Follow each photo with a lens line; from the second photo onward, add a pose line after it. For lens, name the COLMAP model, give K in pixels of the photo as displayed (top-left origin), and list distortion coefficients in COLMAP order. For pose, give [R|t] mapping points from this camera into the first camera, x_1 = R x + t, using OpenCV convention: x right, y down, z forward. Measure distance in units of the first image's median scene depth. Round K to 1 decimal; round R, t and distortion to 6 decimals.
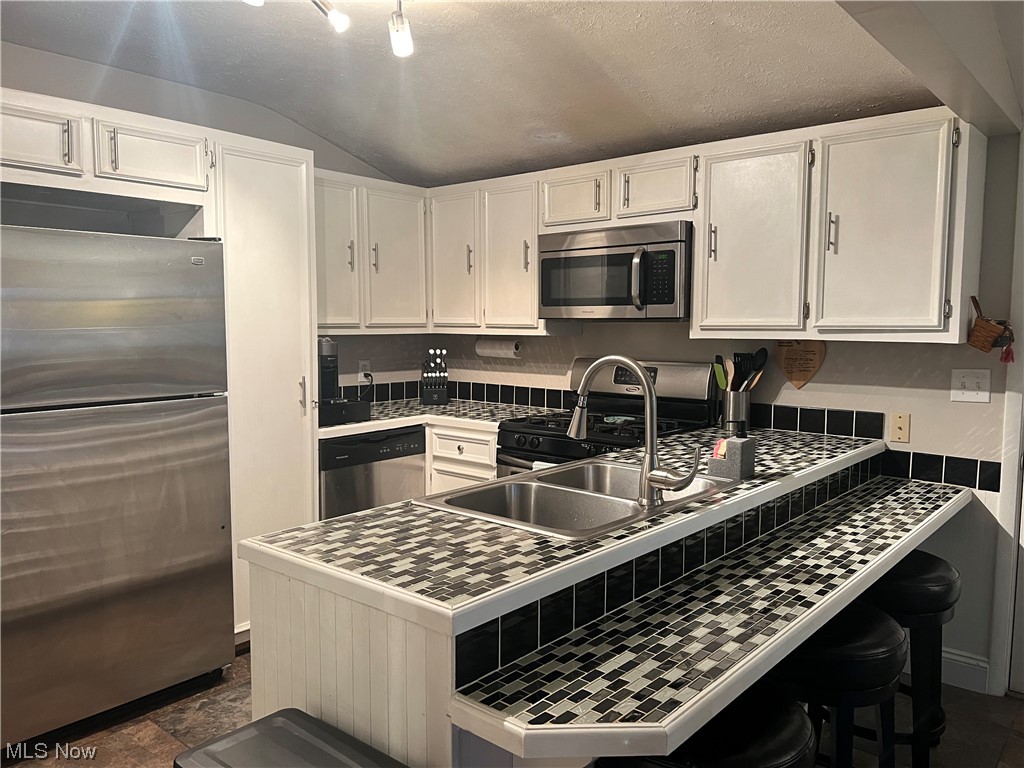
lens RADIAL K [[773.0, 0, 514.5], [0, 773.0, 388.3], [0, 0, 1]] dist [0.049892, -0.048206]
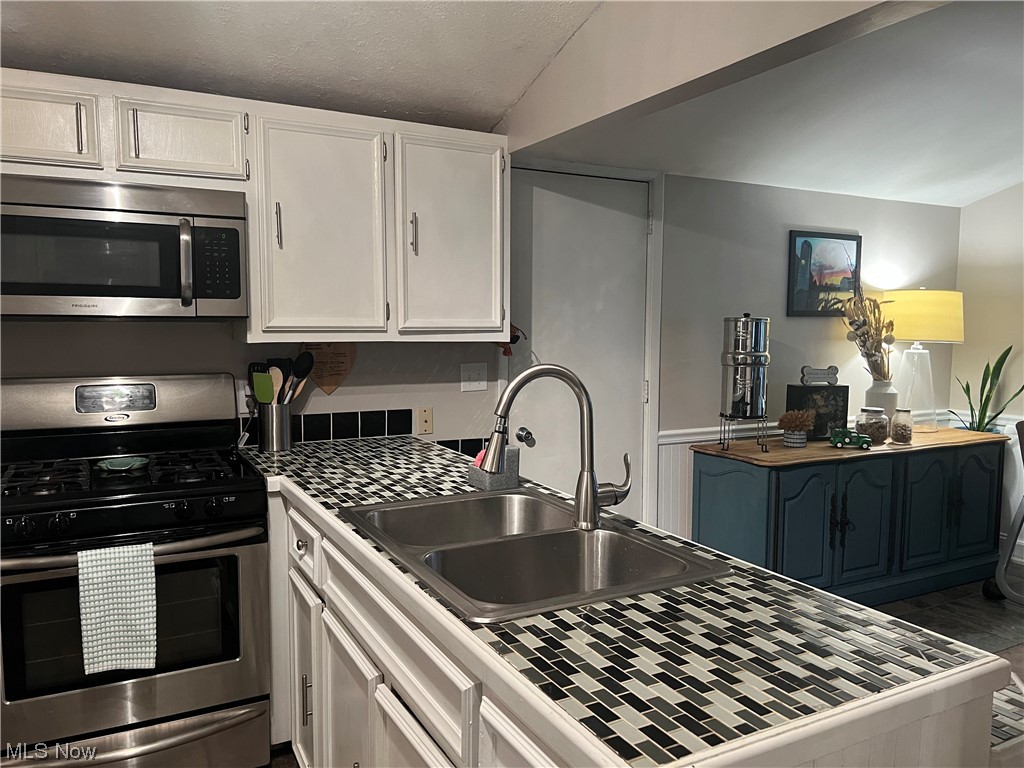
lens RADIAL K [[773.0, 0, 515.1], [0, 773.0, 388.0], [0, 0, 1]] dist [0.049892, -0.048206]
pose [[0.357013, -0.080994, 0.930581, -0.493612], [0.076133, 0.995442, 0.057431, -0.050924], [-0.930992, 0.050344, 0.361552, 0.541169]]
